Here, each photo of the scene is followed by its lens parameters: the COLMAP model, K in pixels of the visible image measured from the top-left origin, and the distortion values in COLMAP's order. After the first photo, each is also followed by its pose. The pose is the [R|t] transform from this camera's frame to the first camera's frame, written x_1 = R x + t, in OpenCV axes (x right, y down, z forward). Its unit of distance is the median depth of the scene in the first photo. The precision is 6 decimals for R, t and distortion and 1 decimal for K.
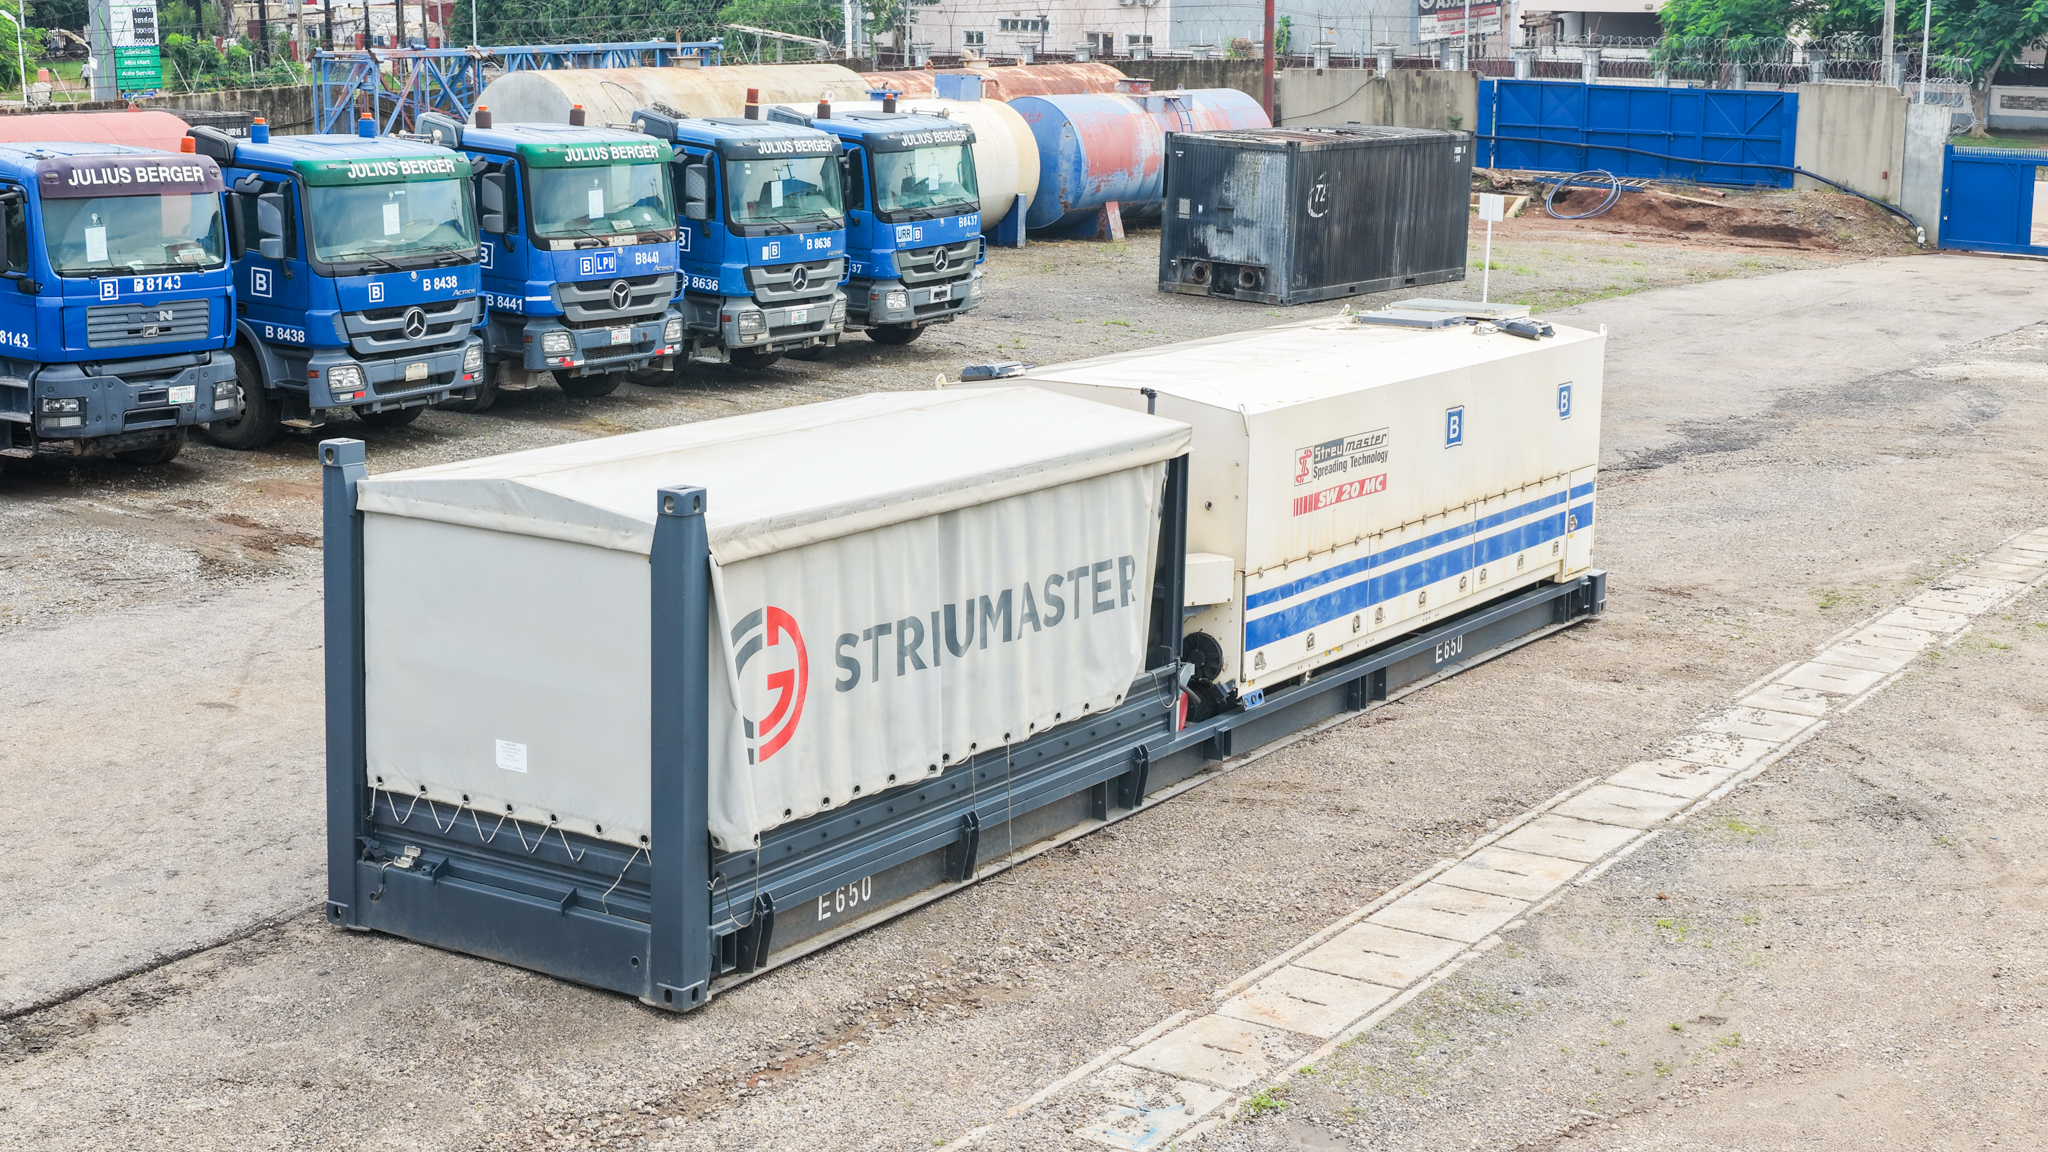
lens RADIAL K [[2855.4, 0, 1024.0], [0, 2855.4, 576.0], [0, 0, 1]] dist [0.007213, -0.032798]
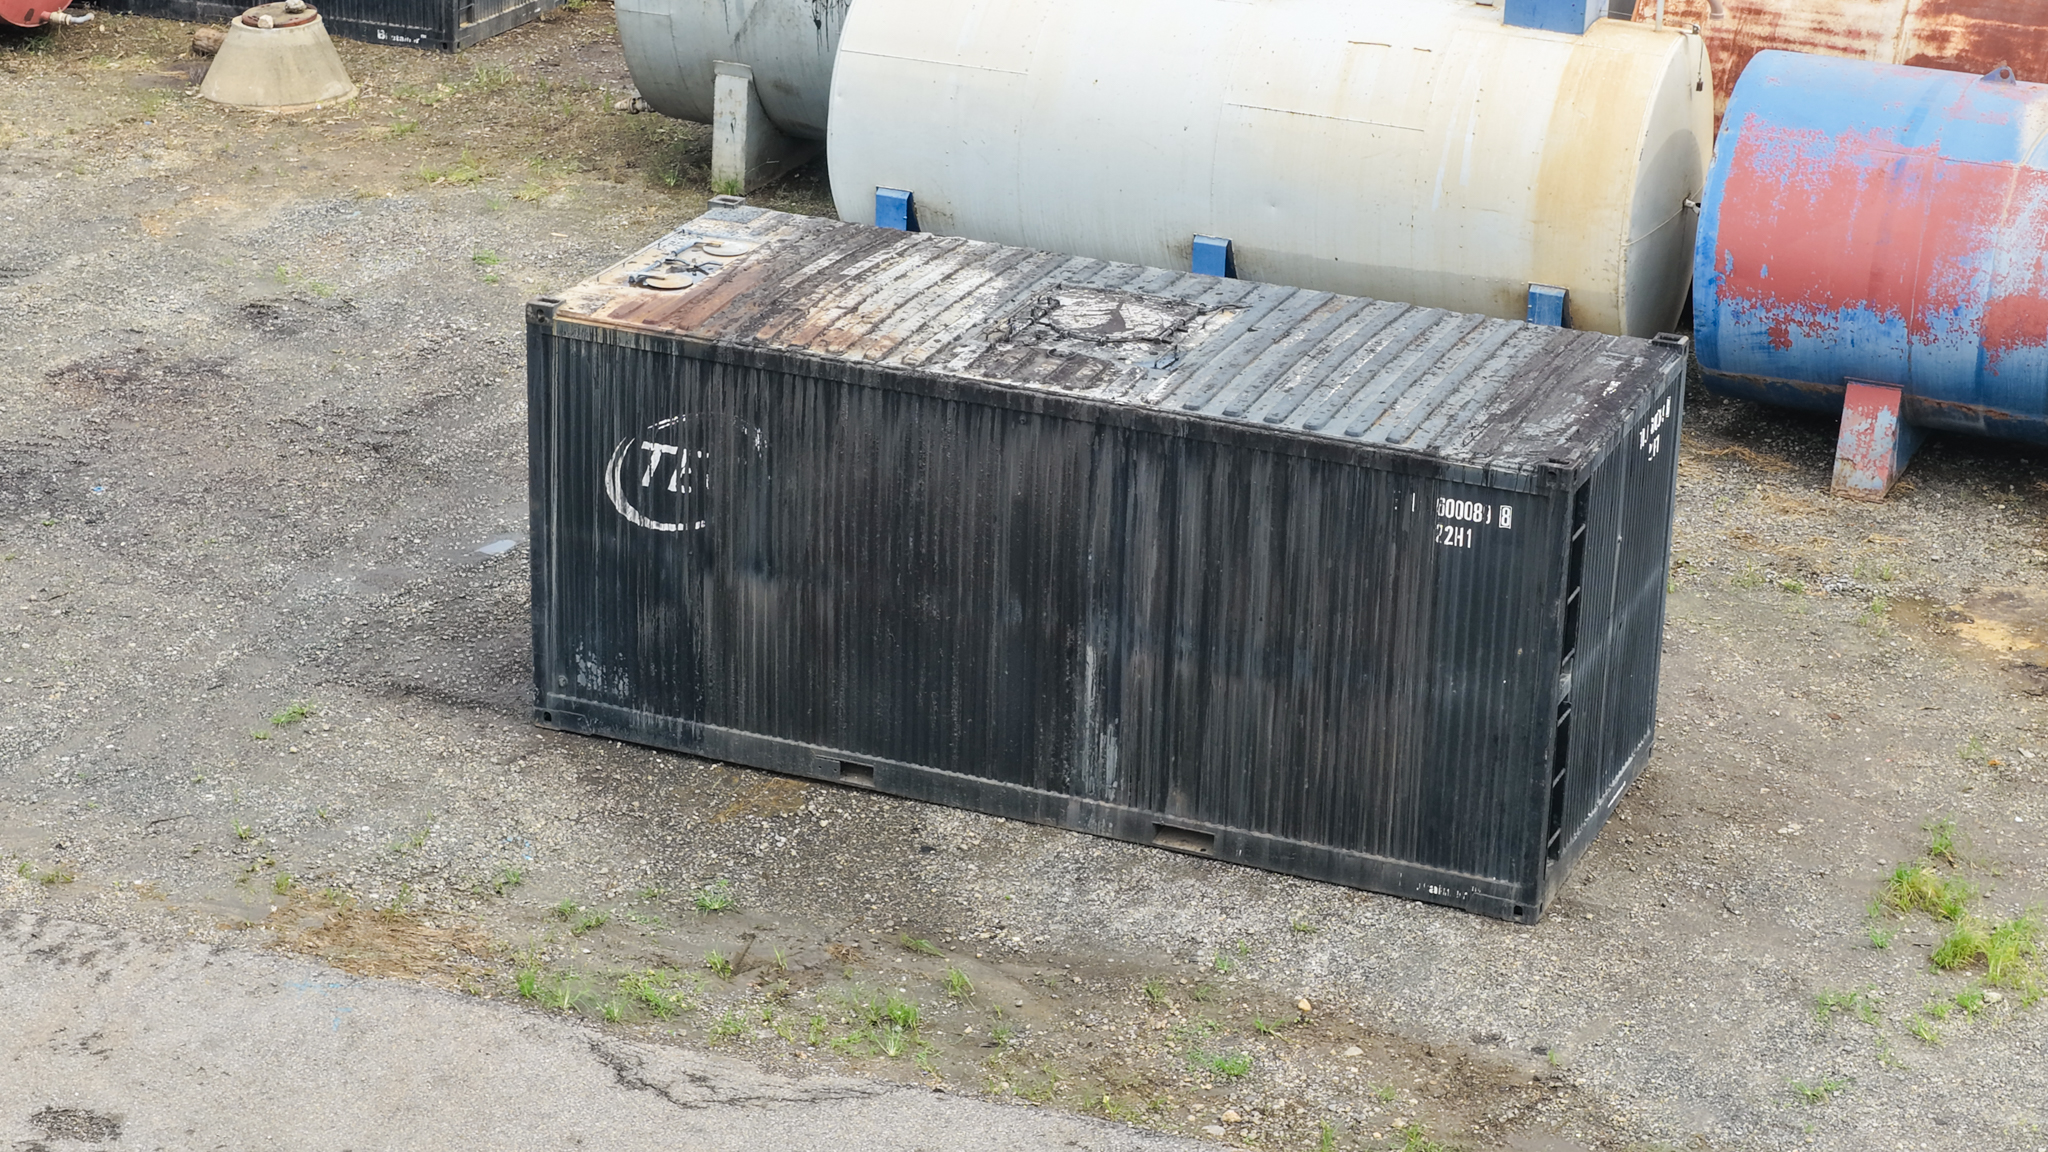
lens RADIAL K [[4148.4, 0, 1024.0], [0, 4148.4, 576.0], [0, 0, 1]] dist [0.018667, 0.020787]
pose [[0.232189, 0.329854, -0.915032, 0.509203], [-0.228632, 0.932893, 0.278278, -0.237340], [0.945418, 0.144593, 0.292023, 0.772728]]
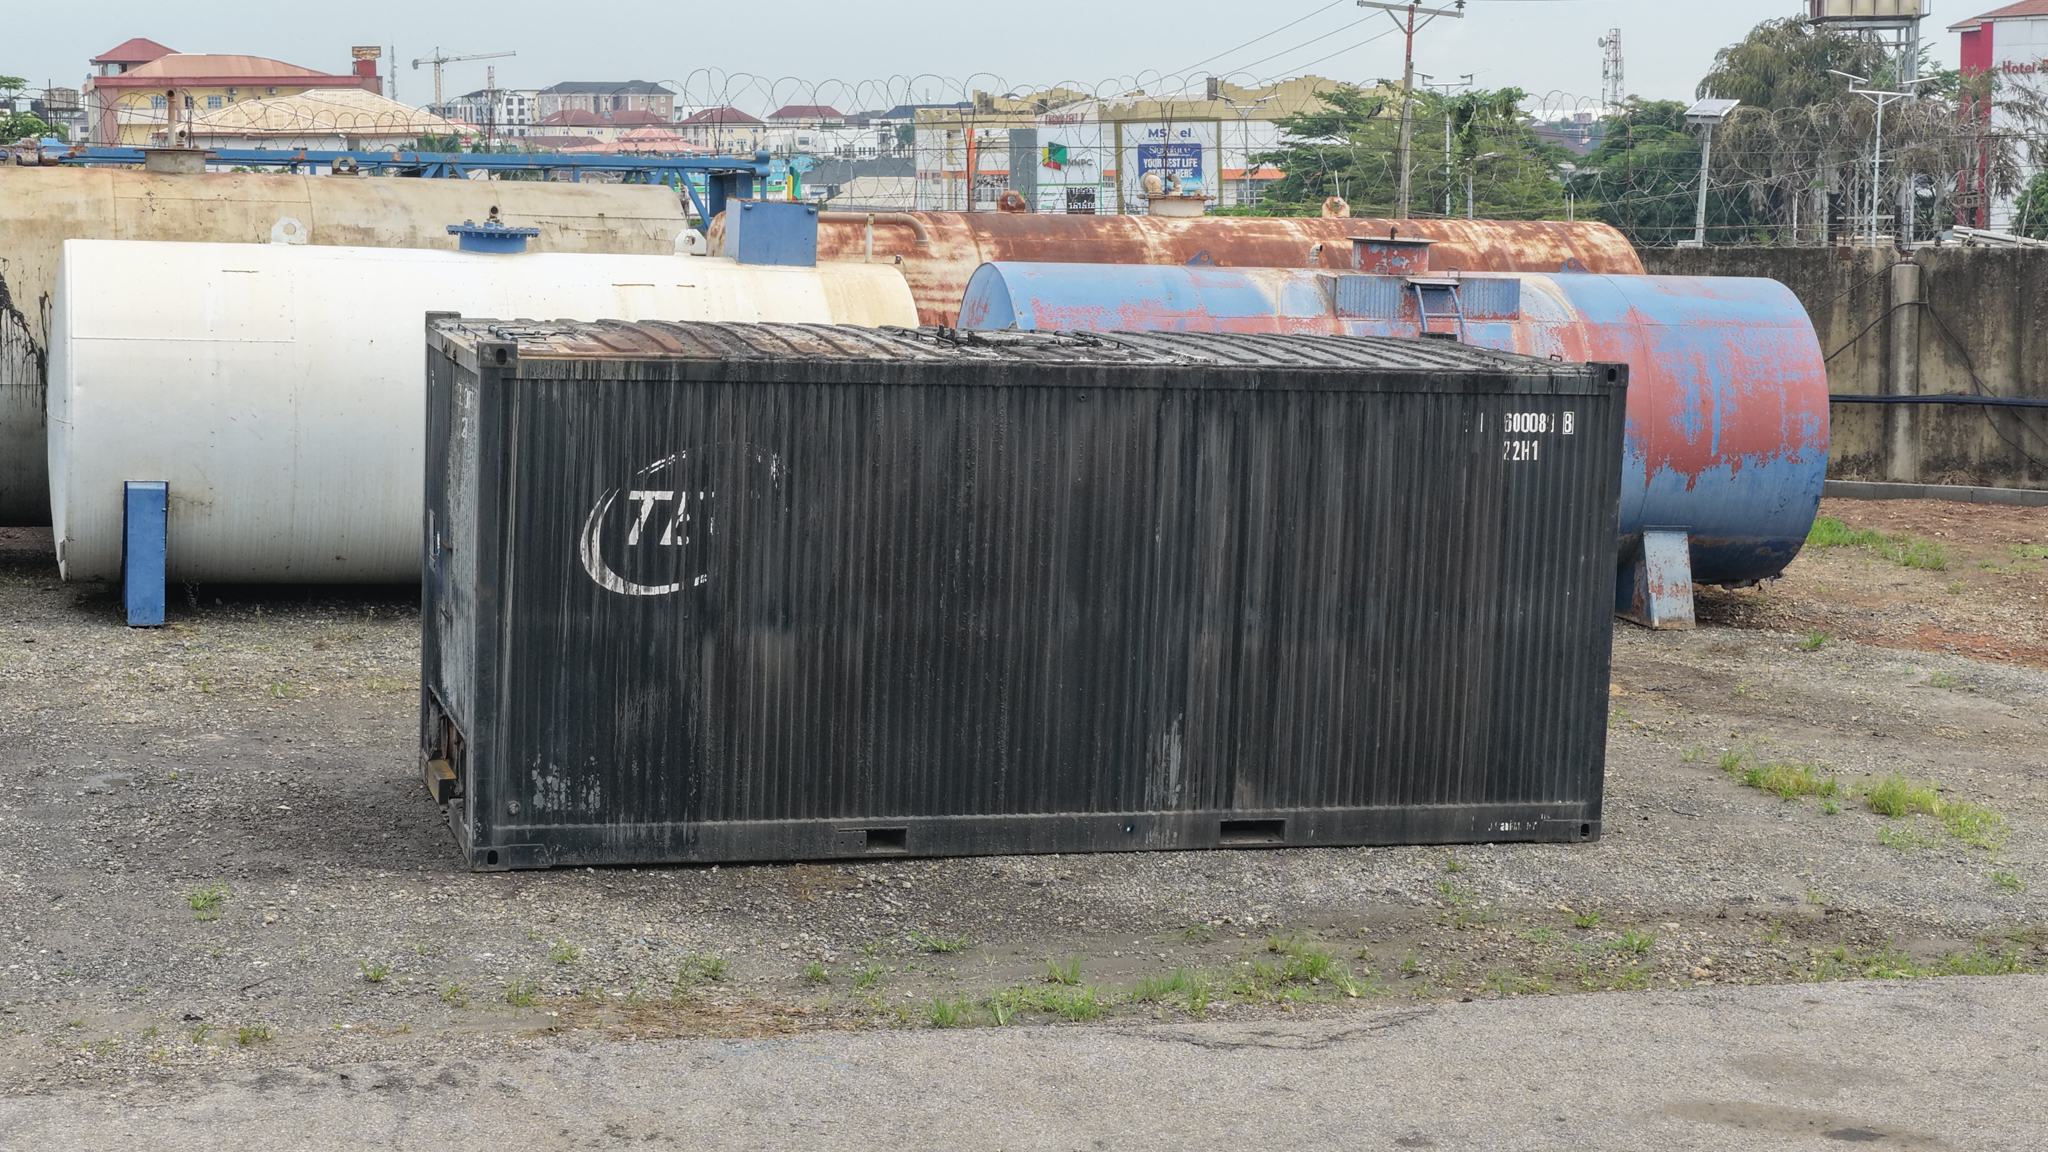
lens RADIAL K [[3326.9, 0, 1024.0], [0, 3326.9, 576.0], [0, 0, 1]] dist [-0.009580, -0.030610]
pose [[0.792470, 0.077200, -0.605005, 0.305370], [-0.142728, 0.987887, -0.060896, -0.096250], [0.592975, 0.134610, 0.793889, 0.638556]]
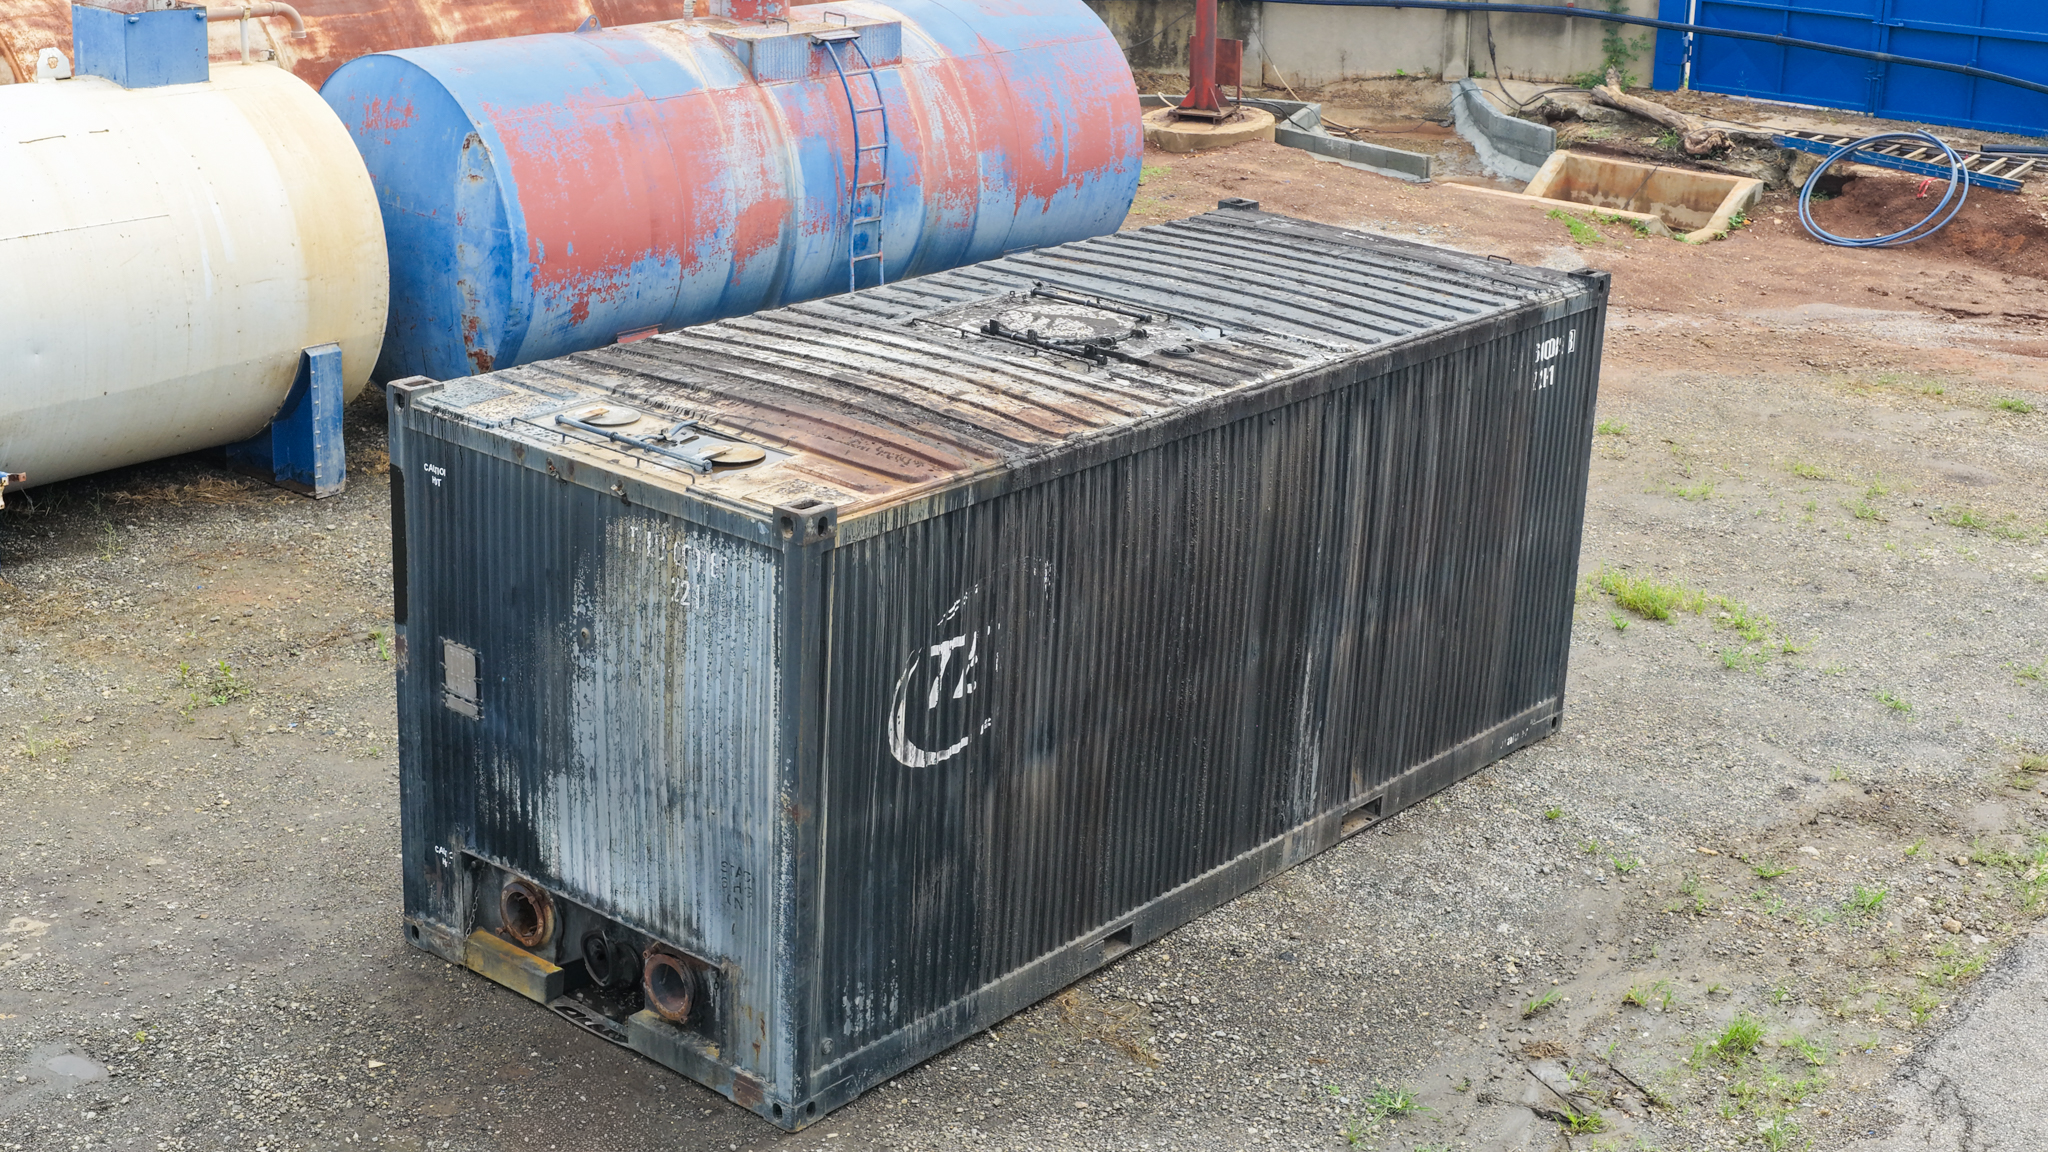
lens RADIAL K [[2855.4, 0, 1024.0], [0, 2855.4, 576.0], [0, 0, 1]] dist [0.007213, -0.032798]
pose [[0.997703, 0.029766, -0.060848, 0.108072], [-0.022675, 0.993214, 0.114072, -0.147817], [0.063831, -0.112430, 0.991607, 0.649040]]
